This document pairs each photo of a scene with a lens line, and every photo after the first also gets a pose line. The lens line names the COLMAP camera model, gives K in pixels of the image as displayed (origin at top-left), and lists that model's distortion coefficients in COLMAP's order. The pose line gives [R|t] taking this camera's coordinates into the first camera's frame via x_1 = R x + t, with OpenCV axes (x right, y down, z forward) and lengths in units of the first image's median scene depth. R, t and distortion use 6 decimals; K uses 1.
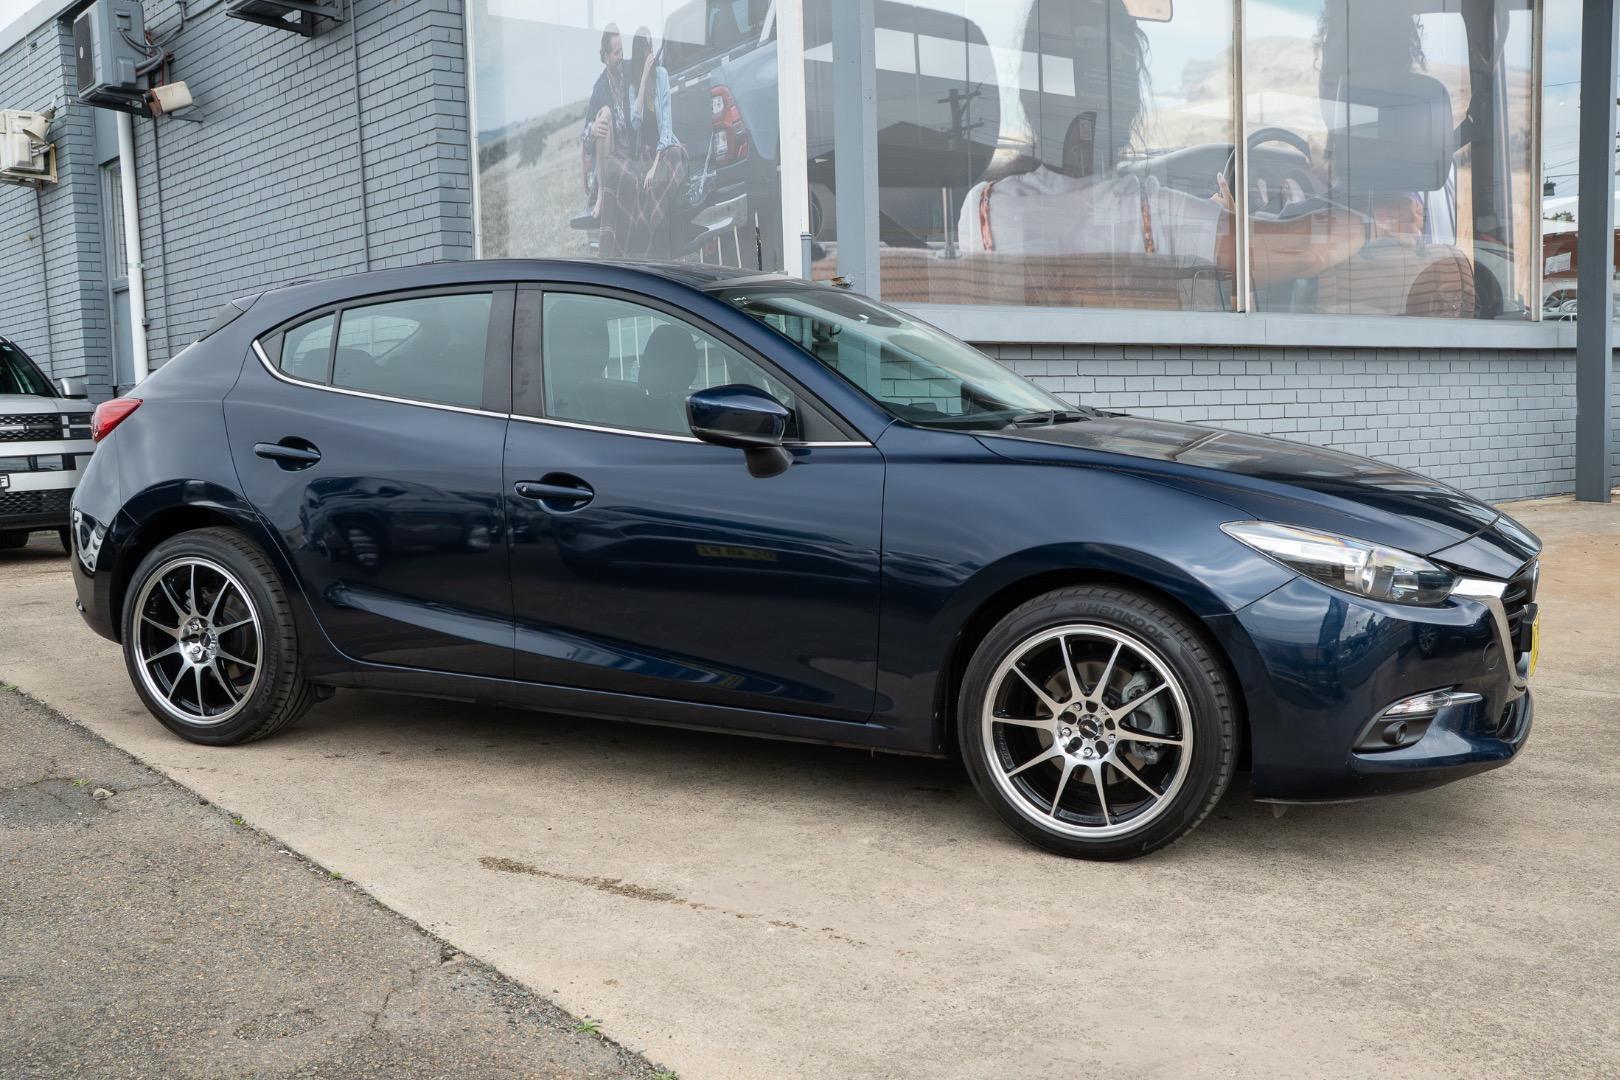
lens RADIAL K [[1735.9, 0, 868.0], [0, 1735.9, 520.7], [0, 0, 1]] dist [-0.009008, 0.033192]
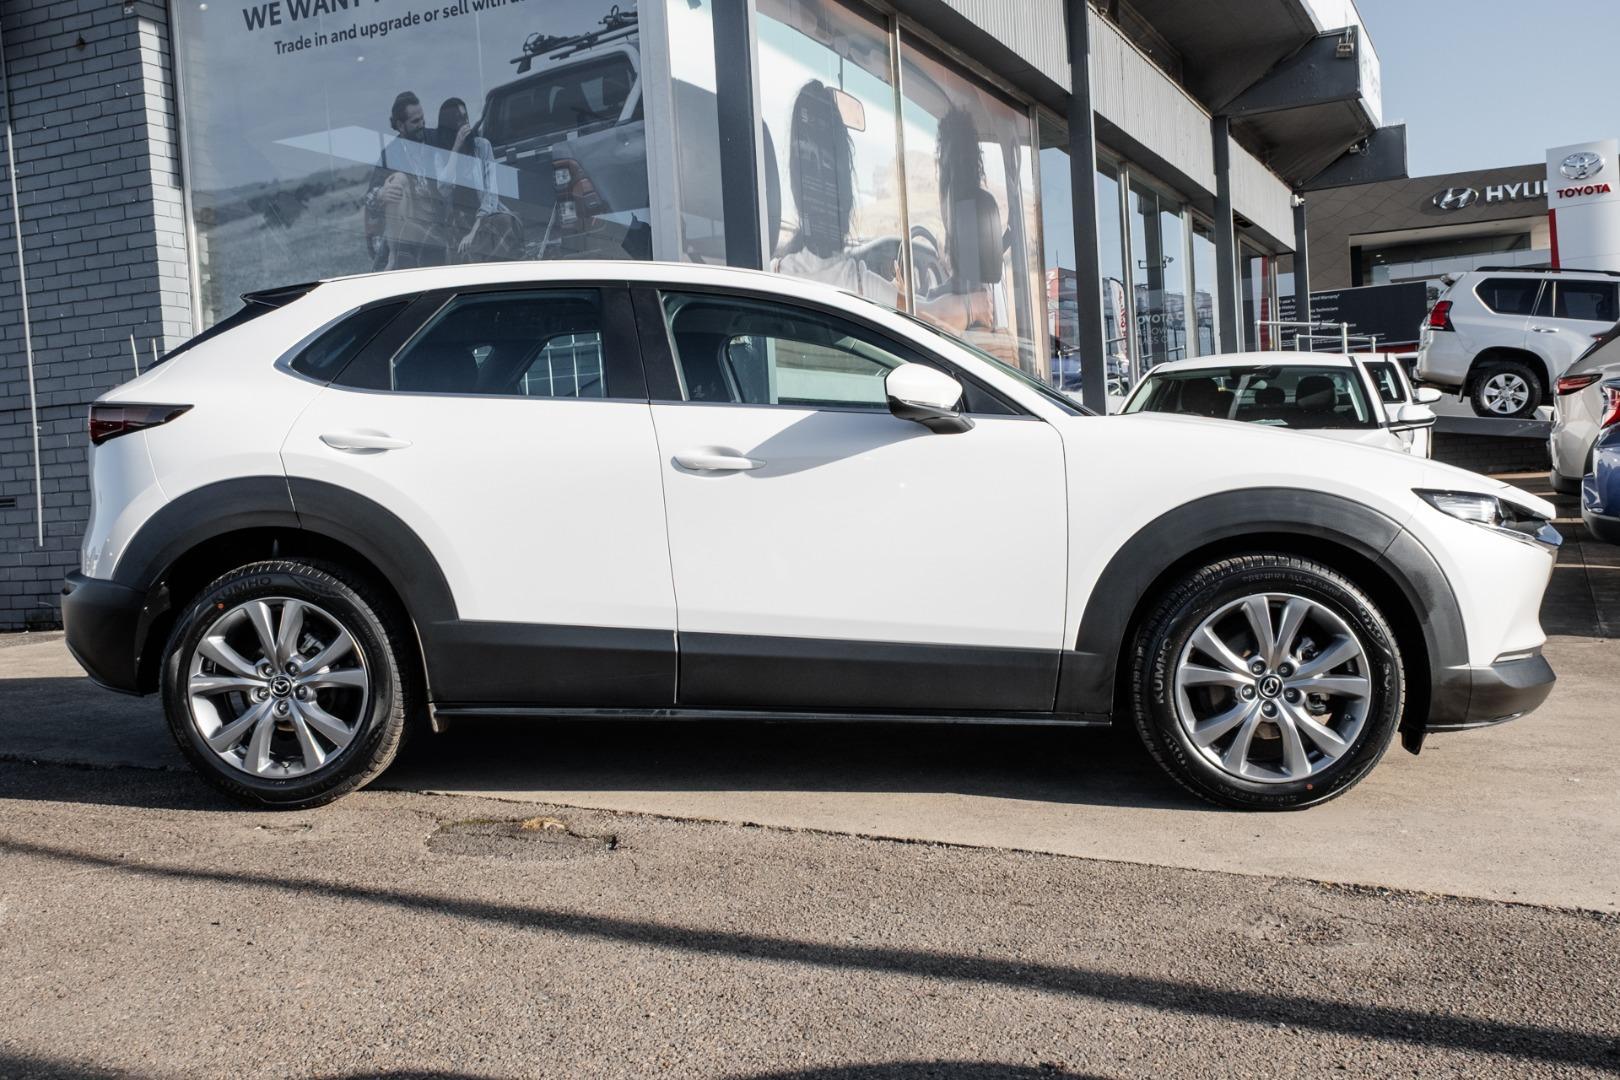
lens RADIAL K [[1551.5, 0, 810.0], [0, 1551.5, 540.0], [0, 0, 1]] dist [0.041033, 0.001743]
pose [[0.904185, -0.039643, 0.425297, -0.318974], [0.053993, 0.998305, -0.021735, 0.012309], [-0.423714, 0.042616, 0.904793, 0.063676]]
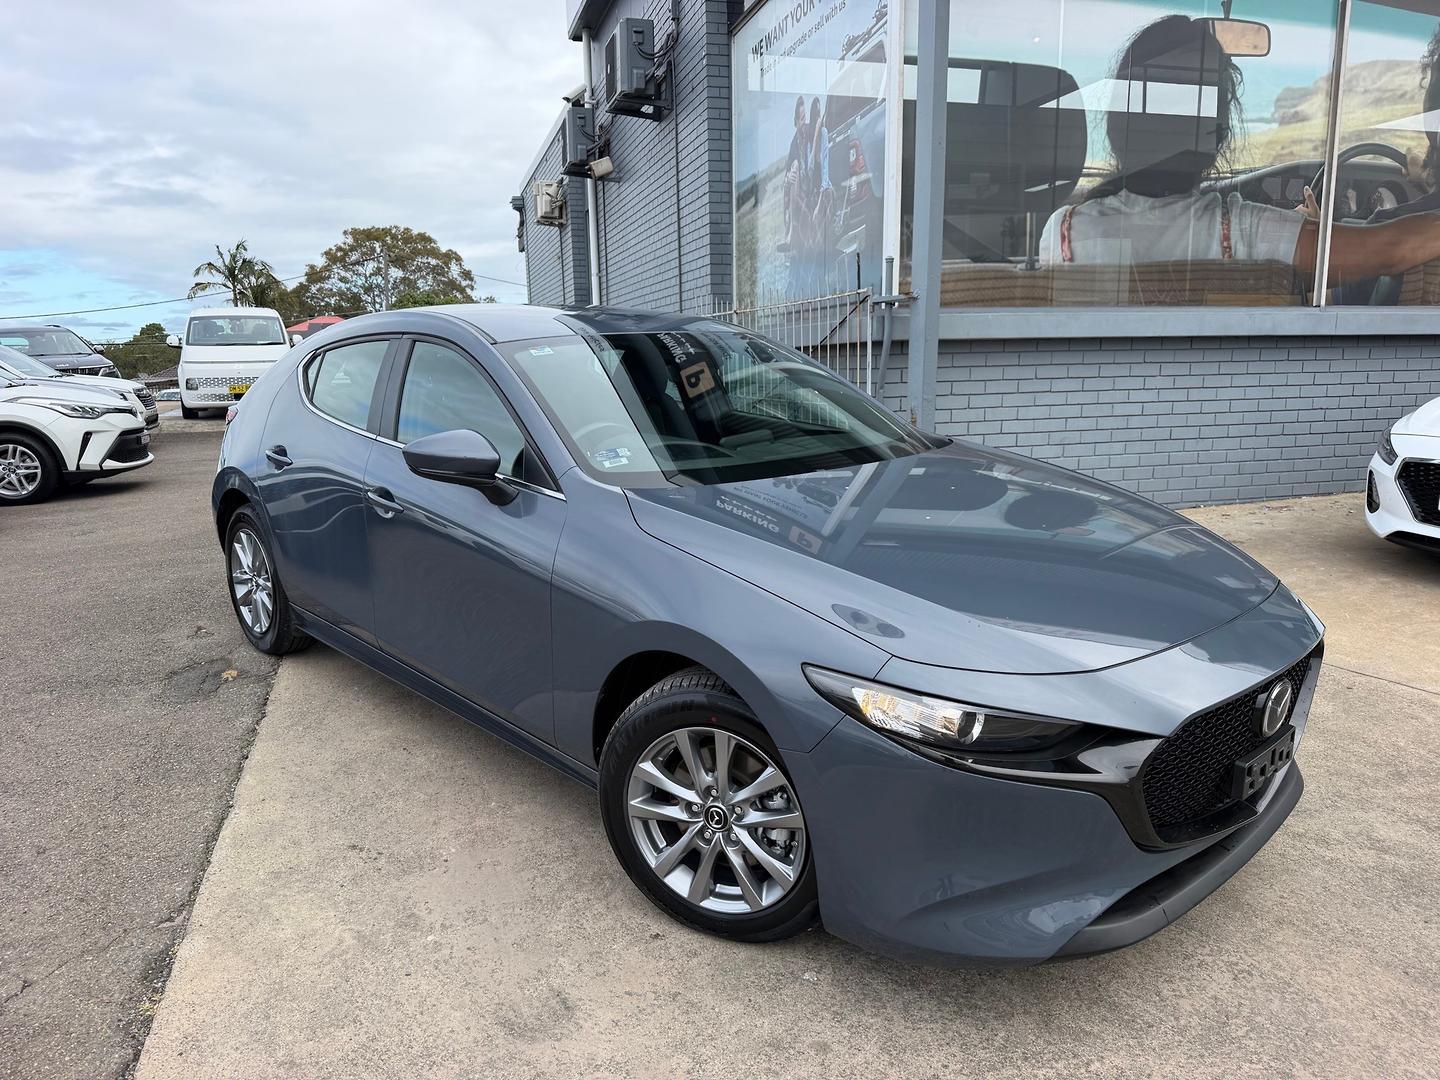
lens RADIAL K [[1059.8, 0, 720.0], [0, 1059.8, 540.0], [0, 0, 1]] dist [0.007994, -0.014851]
pose [[0.923534, 0.074383, -0.376235, 0.126071], [-0.030783, 0.992223, 0.120603, -0.037880], [0.382280, -0.099800, 0.918641, 0.167556]]
